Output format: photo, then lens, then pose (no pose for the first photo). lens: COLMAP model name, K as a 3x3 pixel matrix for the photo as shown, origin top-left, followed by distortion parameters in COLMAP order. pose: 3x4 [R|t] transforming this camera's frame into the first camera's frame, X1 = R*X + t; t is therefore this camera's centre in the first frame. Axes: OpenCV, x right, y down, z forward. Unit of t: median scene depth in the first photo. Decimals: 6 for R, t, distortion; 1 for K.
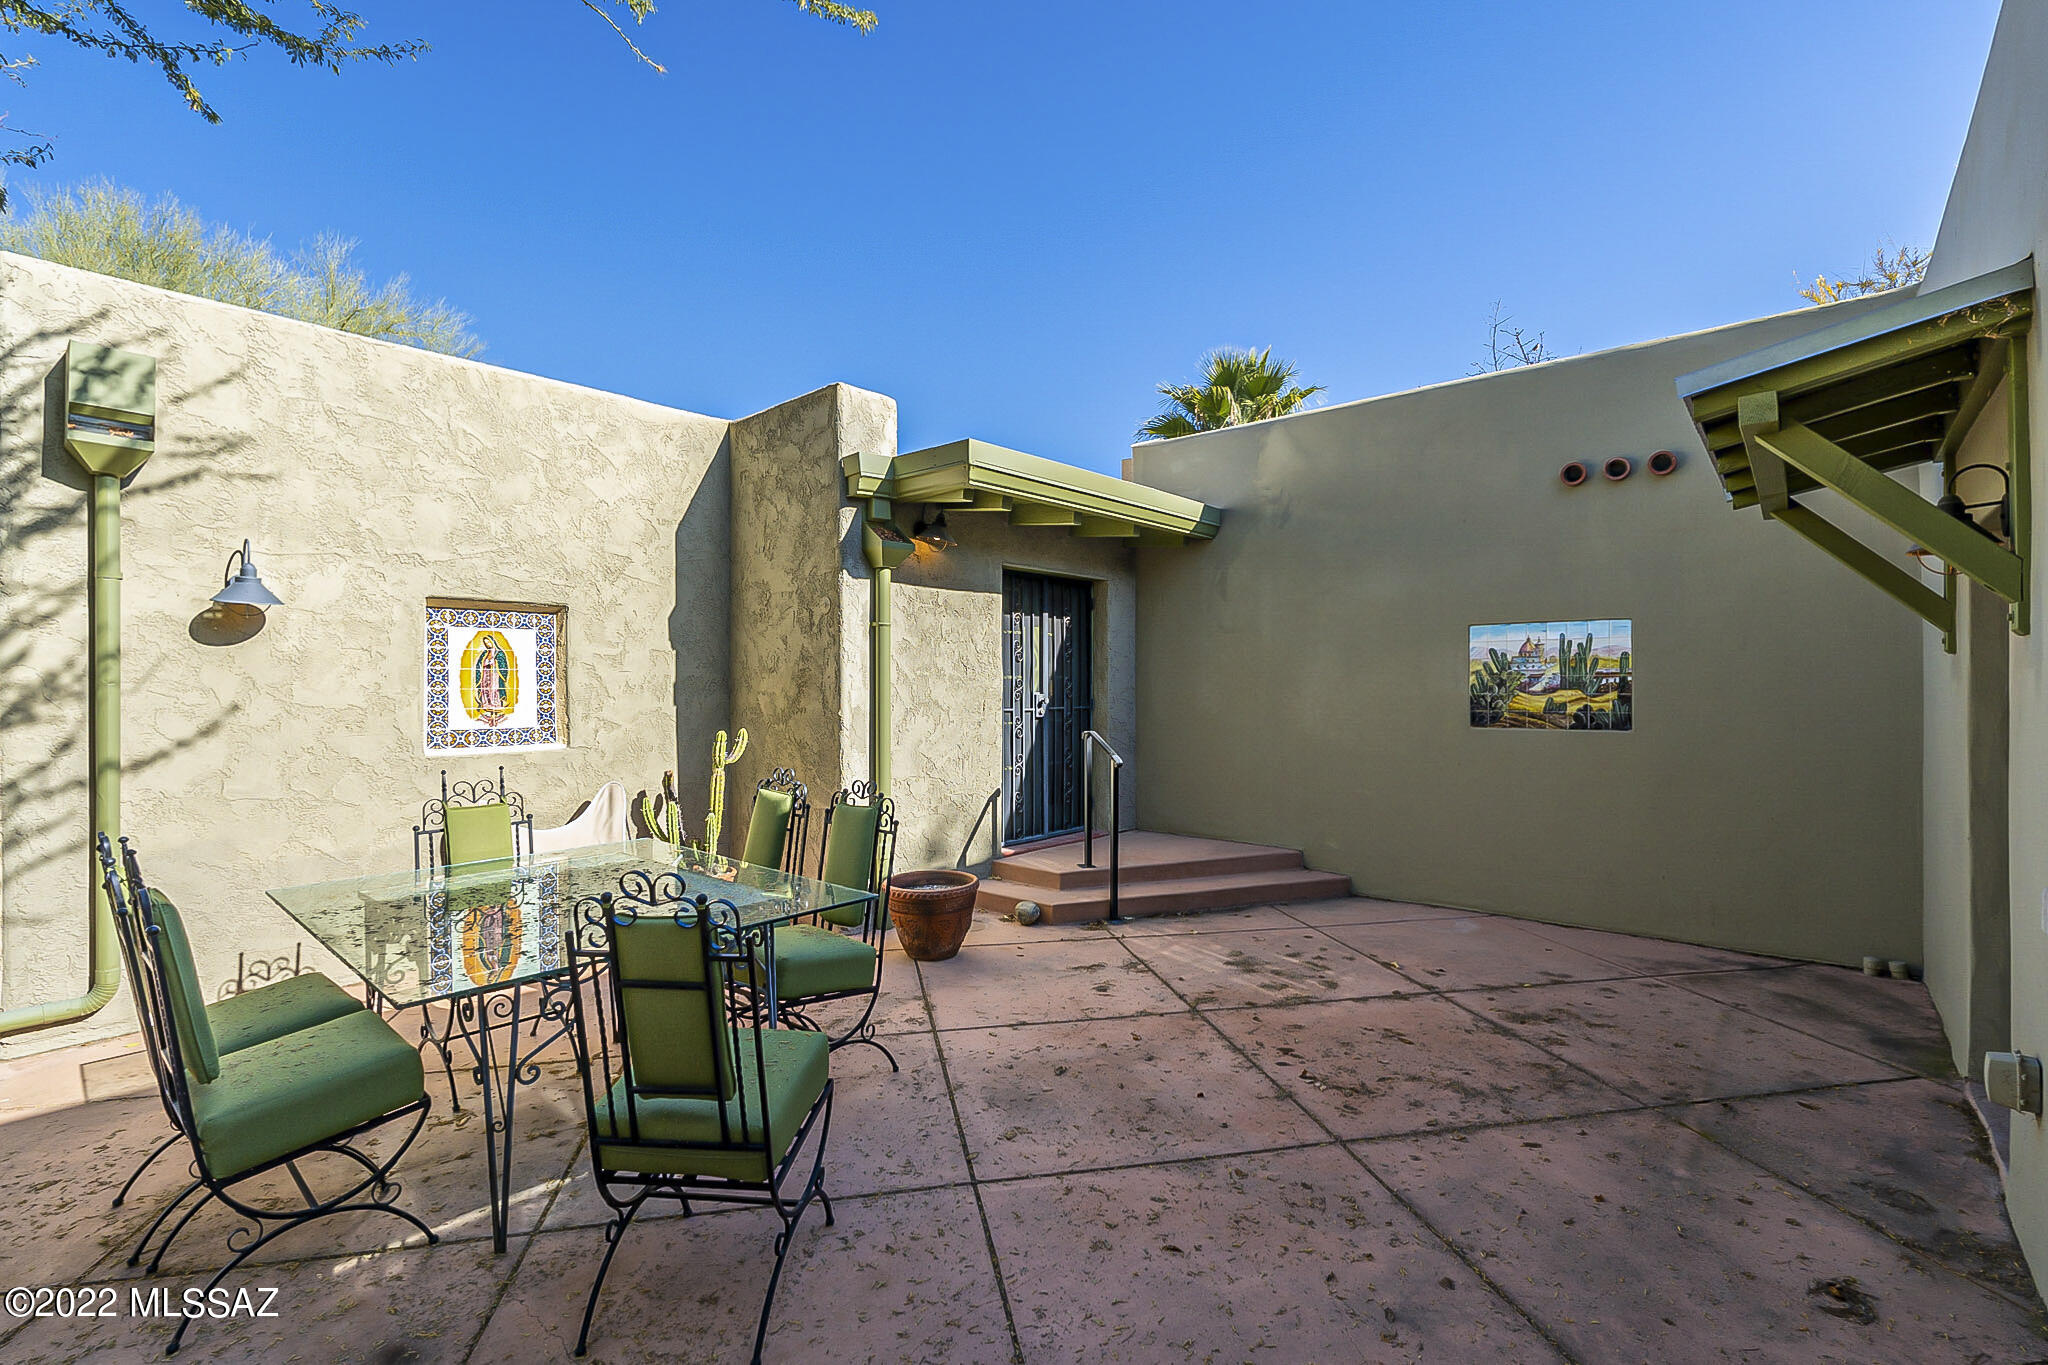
lens RADIAL K [[899.6, 0, 1024.0], [0, 899.6, 682.5], [0, 0, 1]] dist [0.000358, 0.000082]
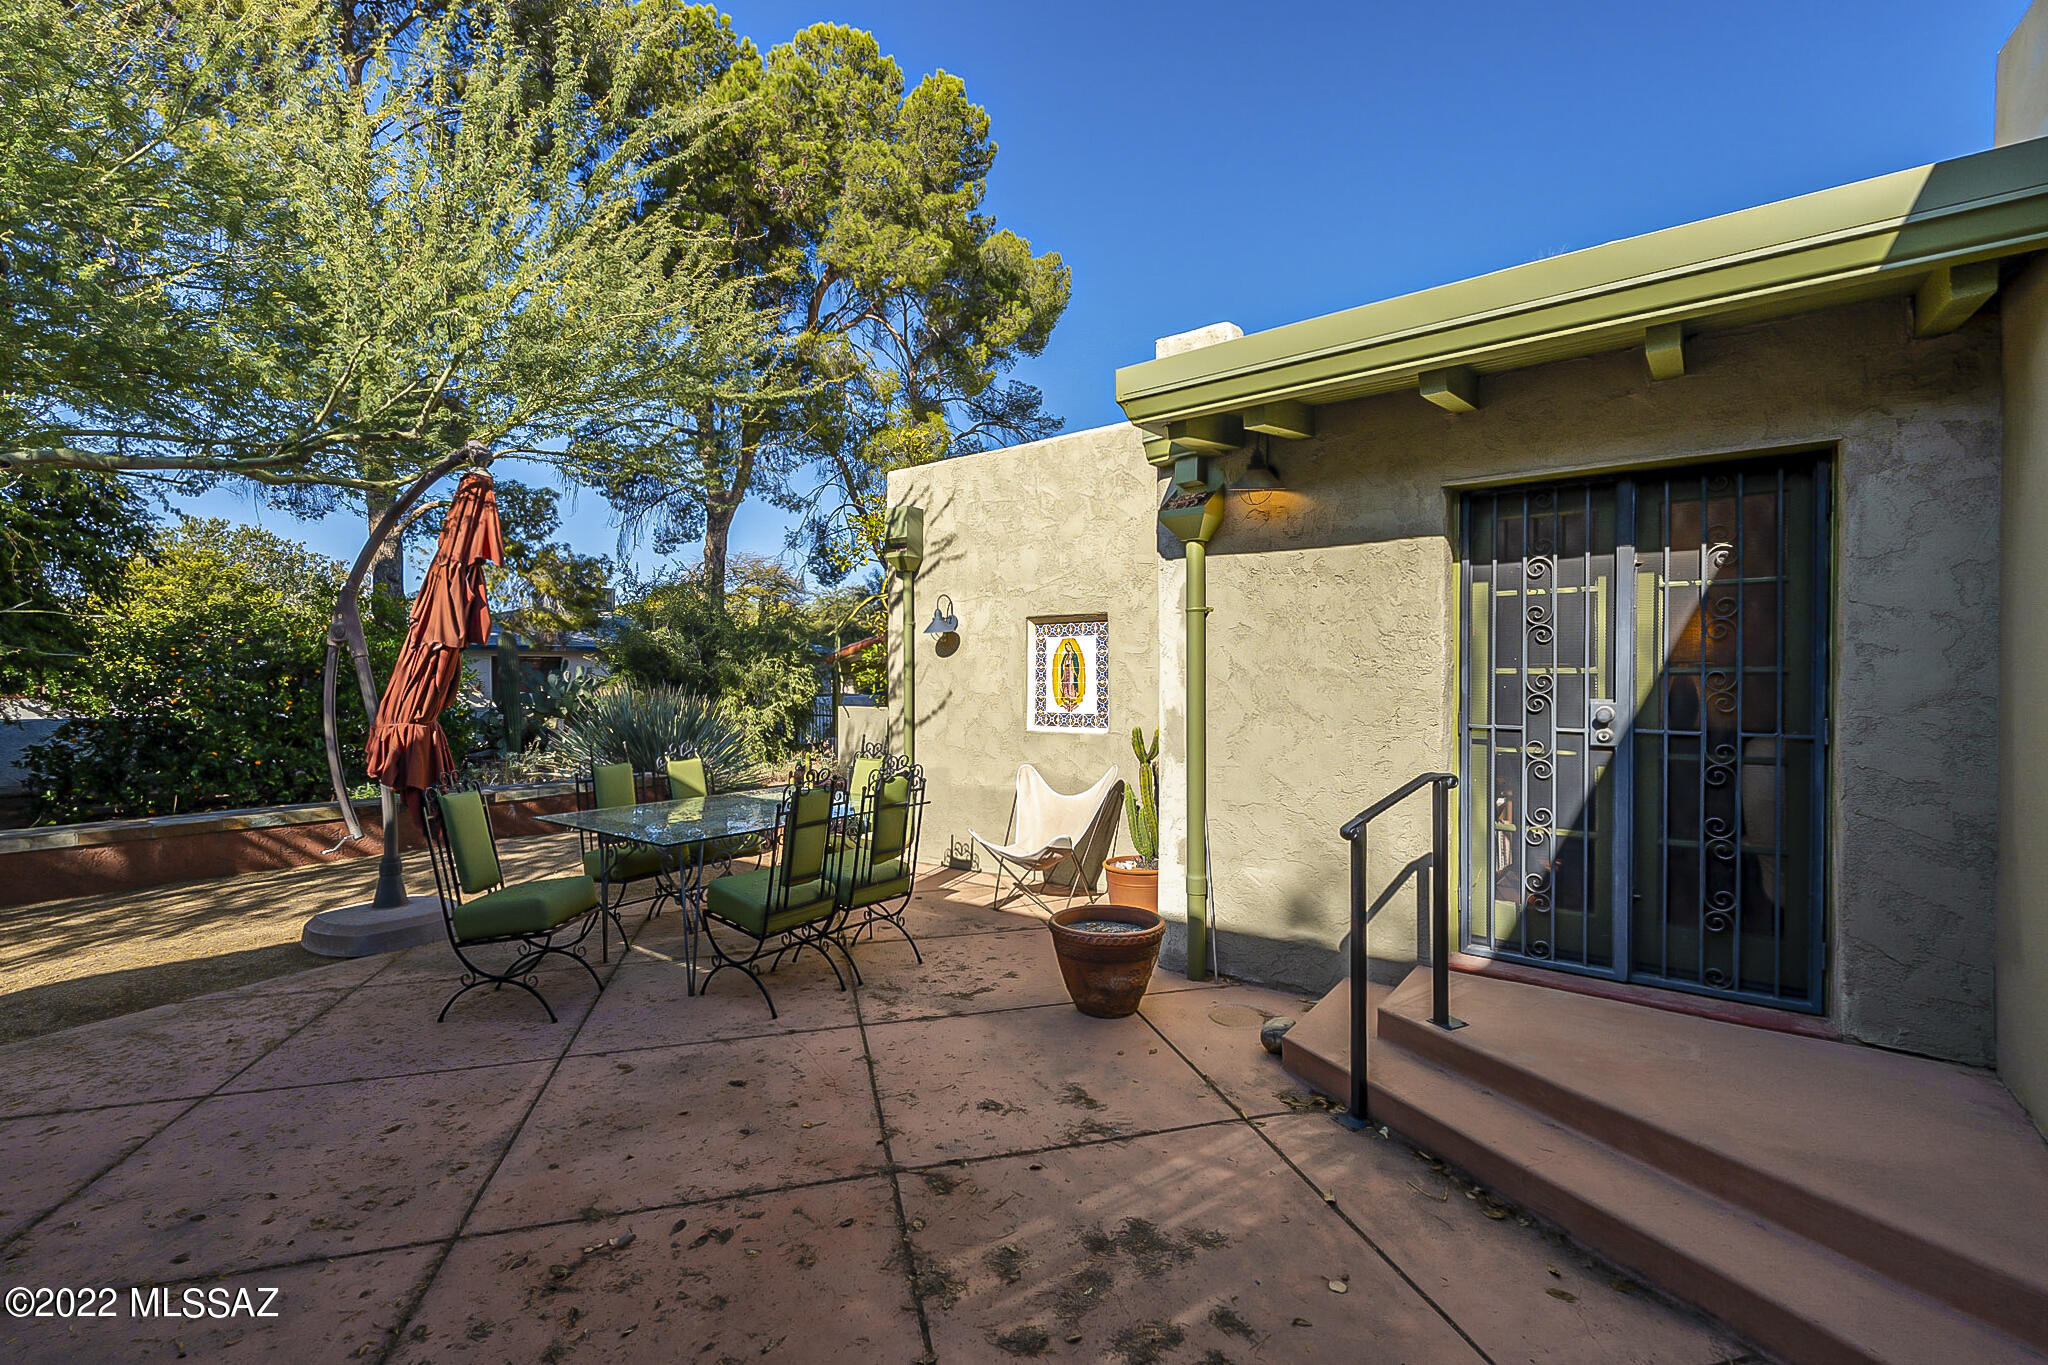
lens RADIAL K [[889.0, 0, 1024.0], [0, 889.0, 682.5], [0, 0, 1]] dist [-0.002660, -0.000226]
pose [[0.065043, 0.010299, -0.997829, 0.736610], [0.006125, 0.999924, 0.010720, -0.008202], [0.997864, -0.006809, 0.064975, 0.905113]]
